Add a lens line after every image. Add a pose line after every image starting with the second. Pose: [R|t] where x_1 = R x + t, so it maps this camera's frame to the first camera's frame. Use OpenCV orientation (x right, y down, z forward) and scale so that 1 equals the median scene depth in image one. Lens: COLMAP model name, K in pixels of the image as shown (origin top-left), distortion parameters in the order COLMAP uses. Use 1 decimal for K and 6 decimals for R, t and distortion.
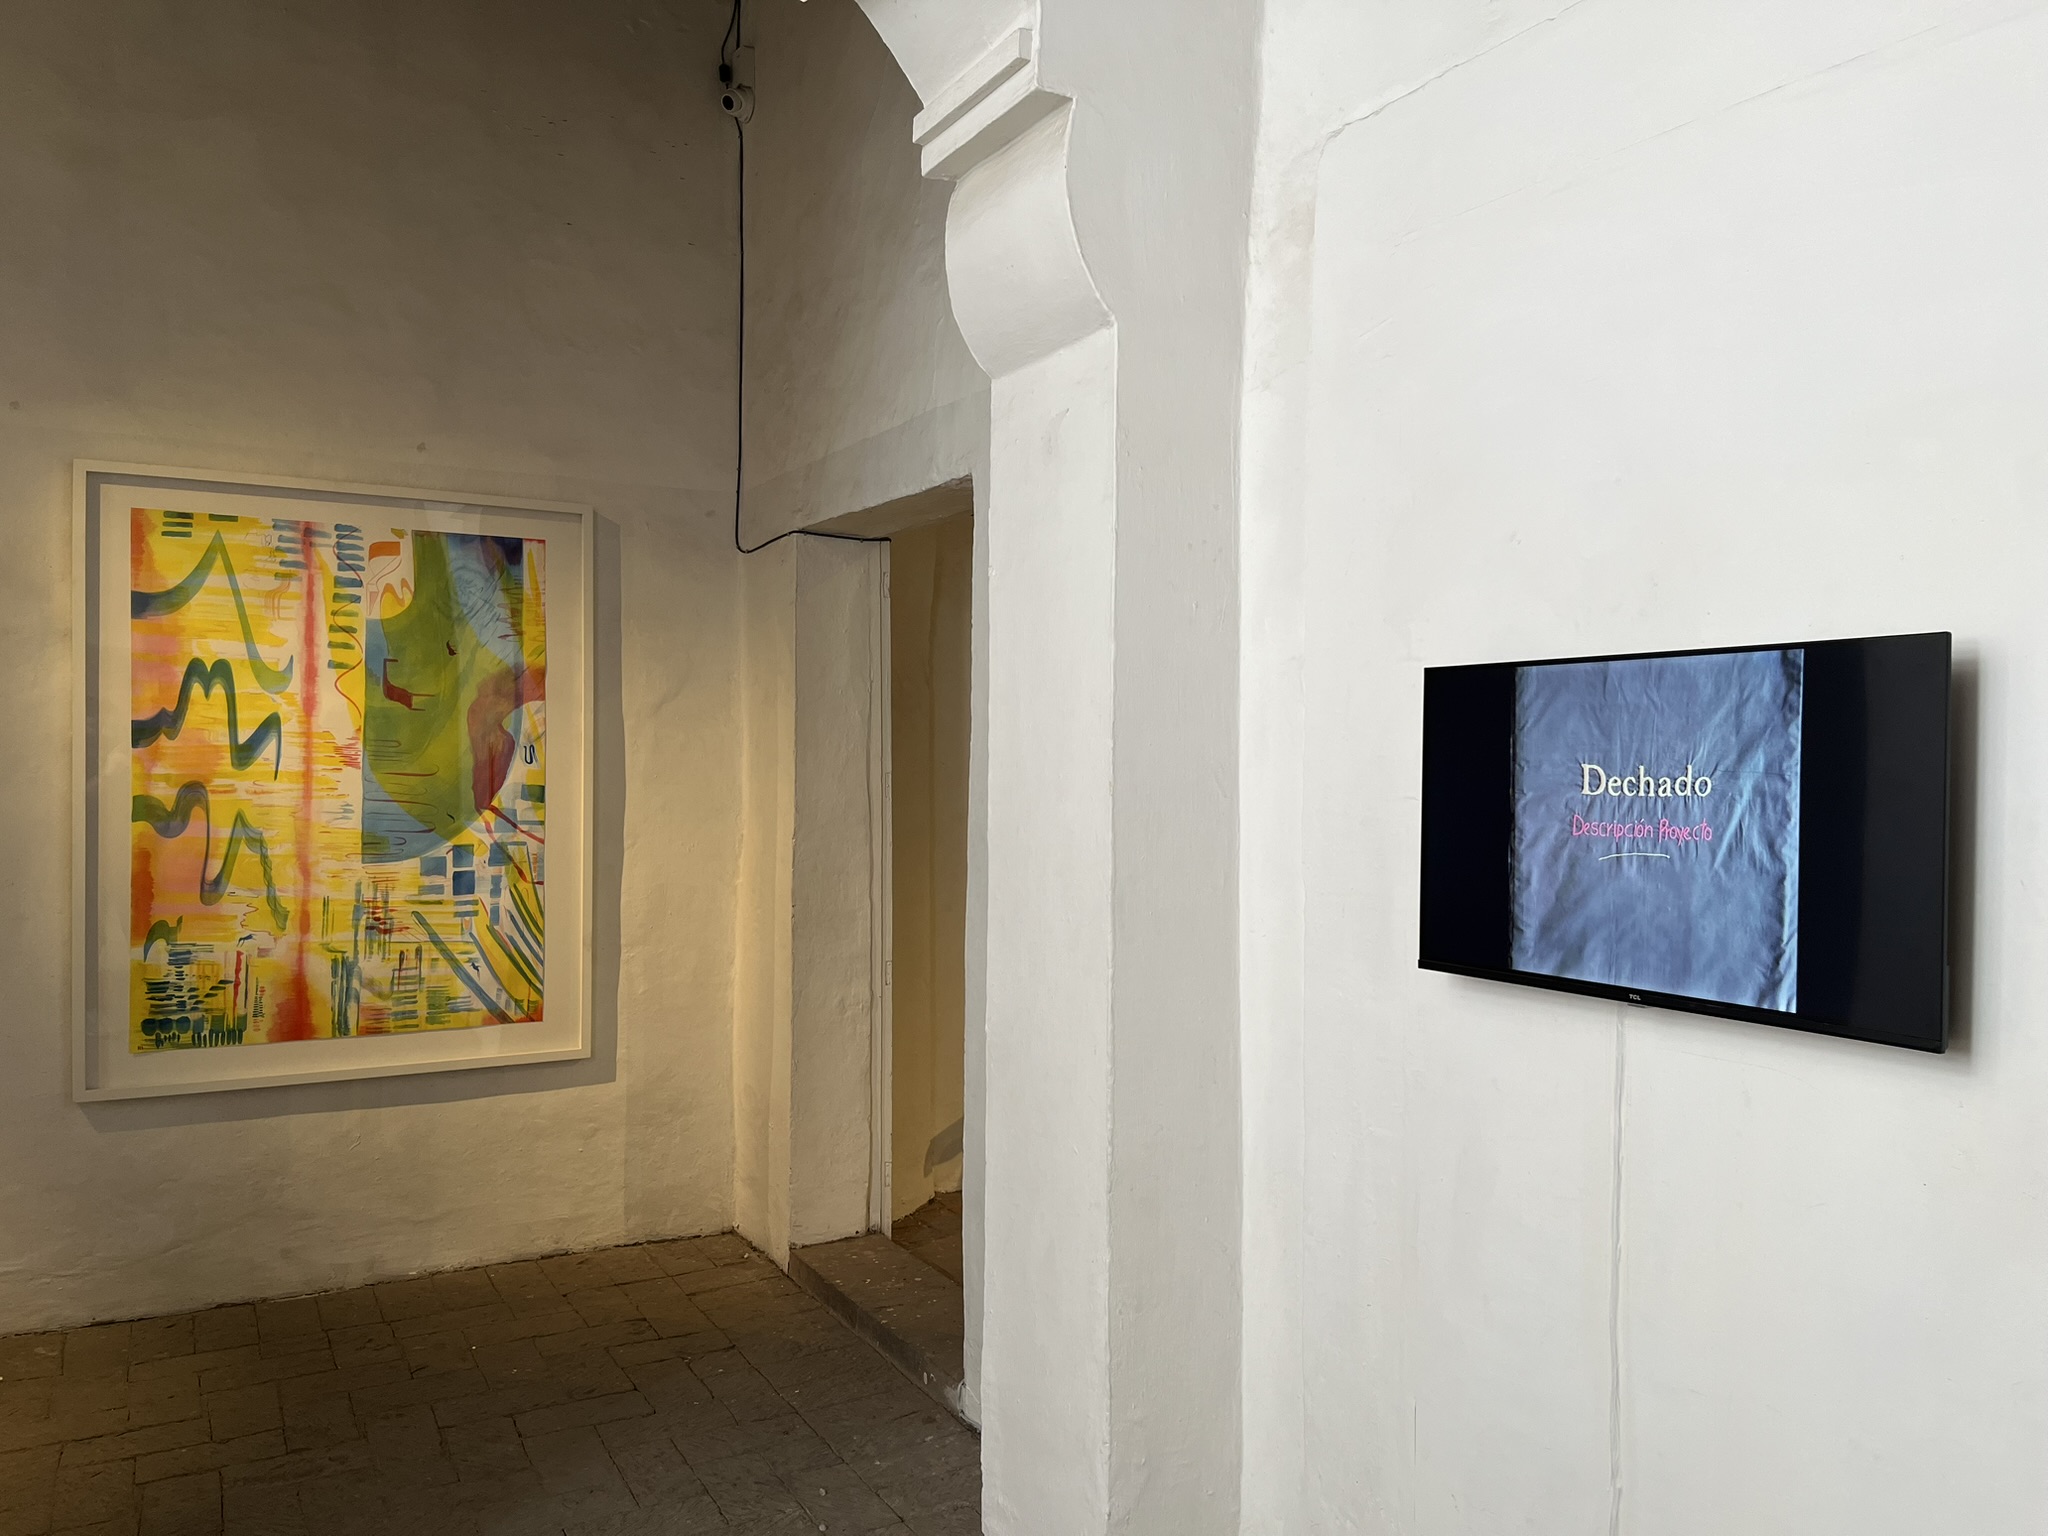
lens RADIAL K [[1560.7, 0, 1041.8], [0, 1560.7, 779.8], [0, 0, 1]] dist [0.052473, -0.062731]
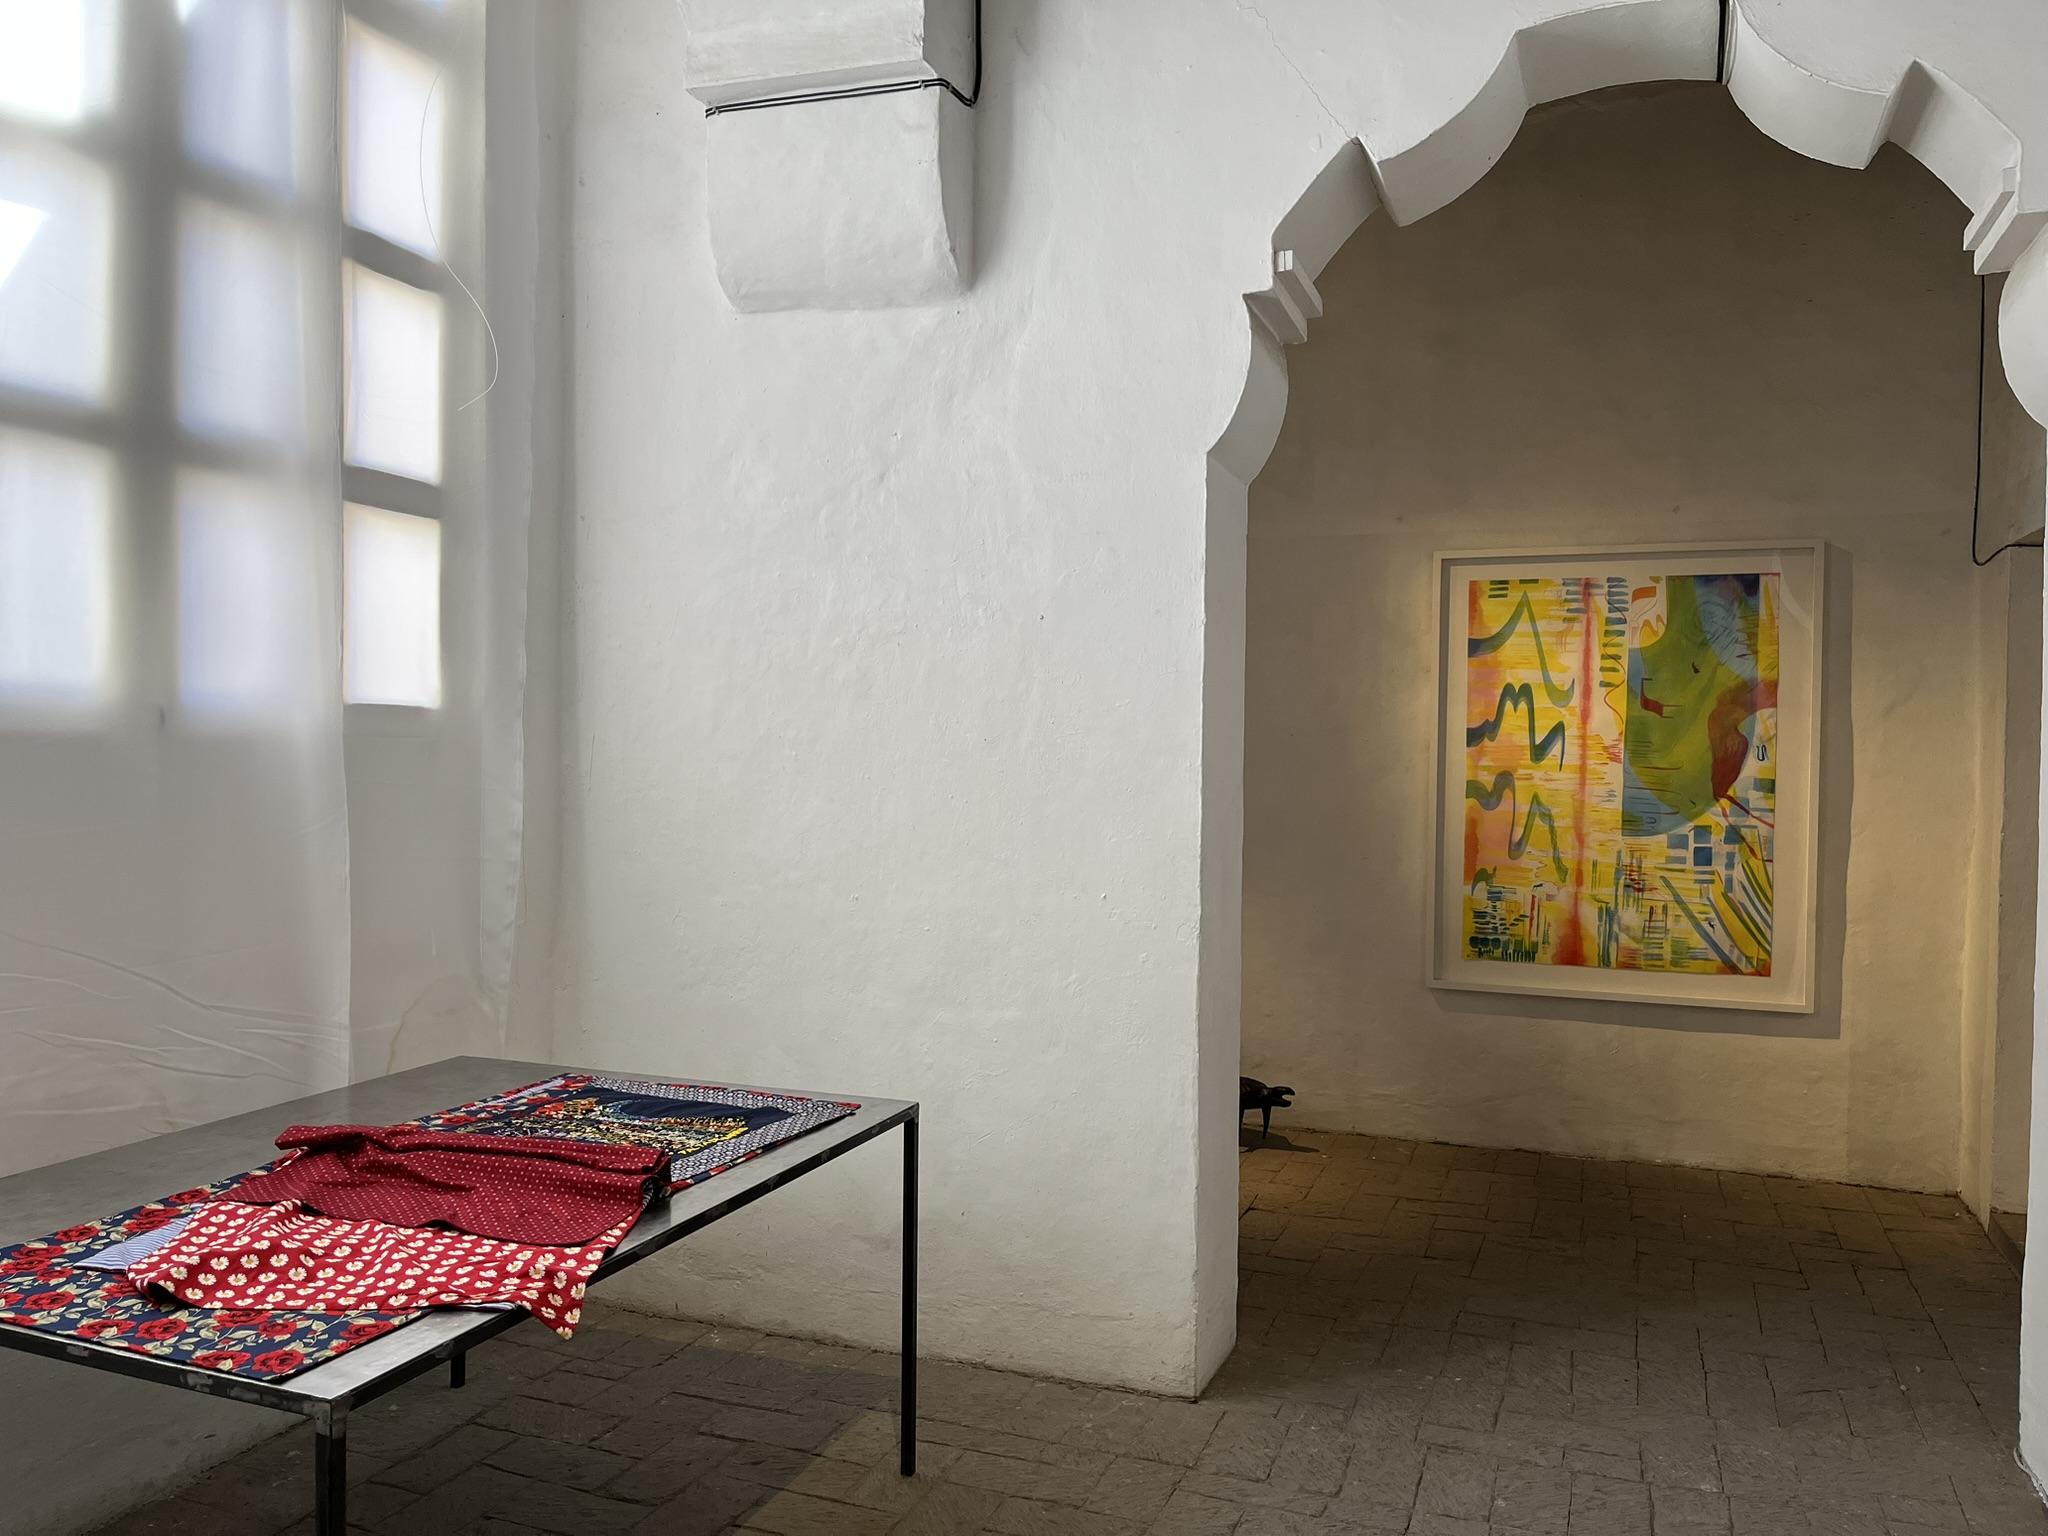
lens RADIAL K [[1560.7, 0, 1026.3], [0, 1560.7, 770.3], [0, 0, 1]] dist [0.052473, -0.062731]
pose [[0.642421, 0.011853, -0.766260, 0.246855], [-0.018424, 0.999830, 0.000019, 0.007809], [0.766130, 0.014106, 0.642531, -0.214341]]
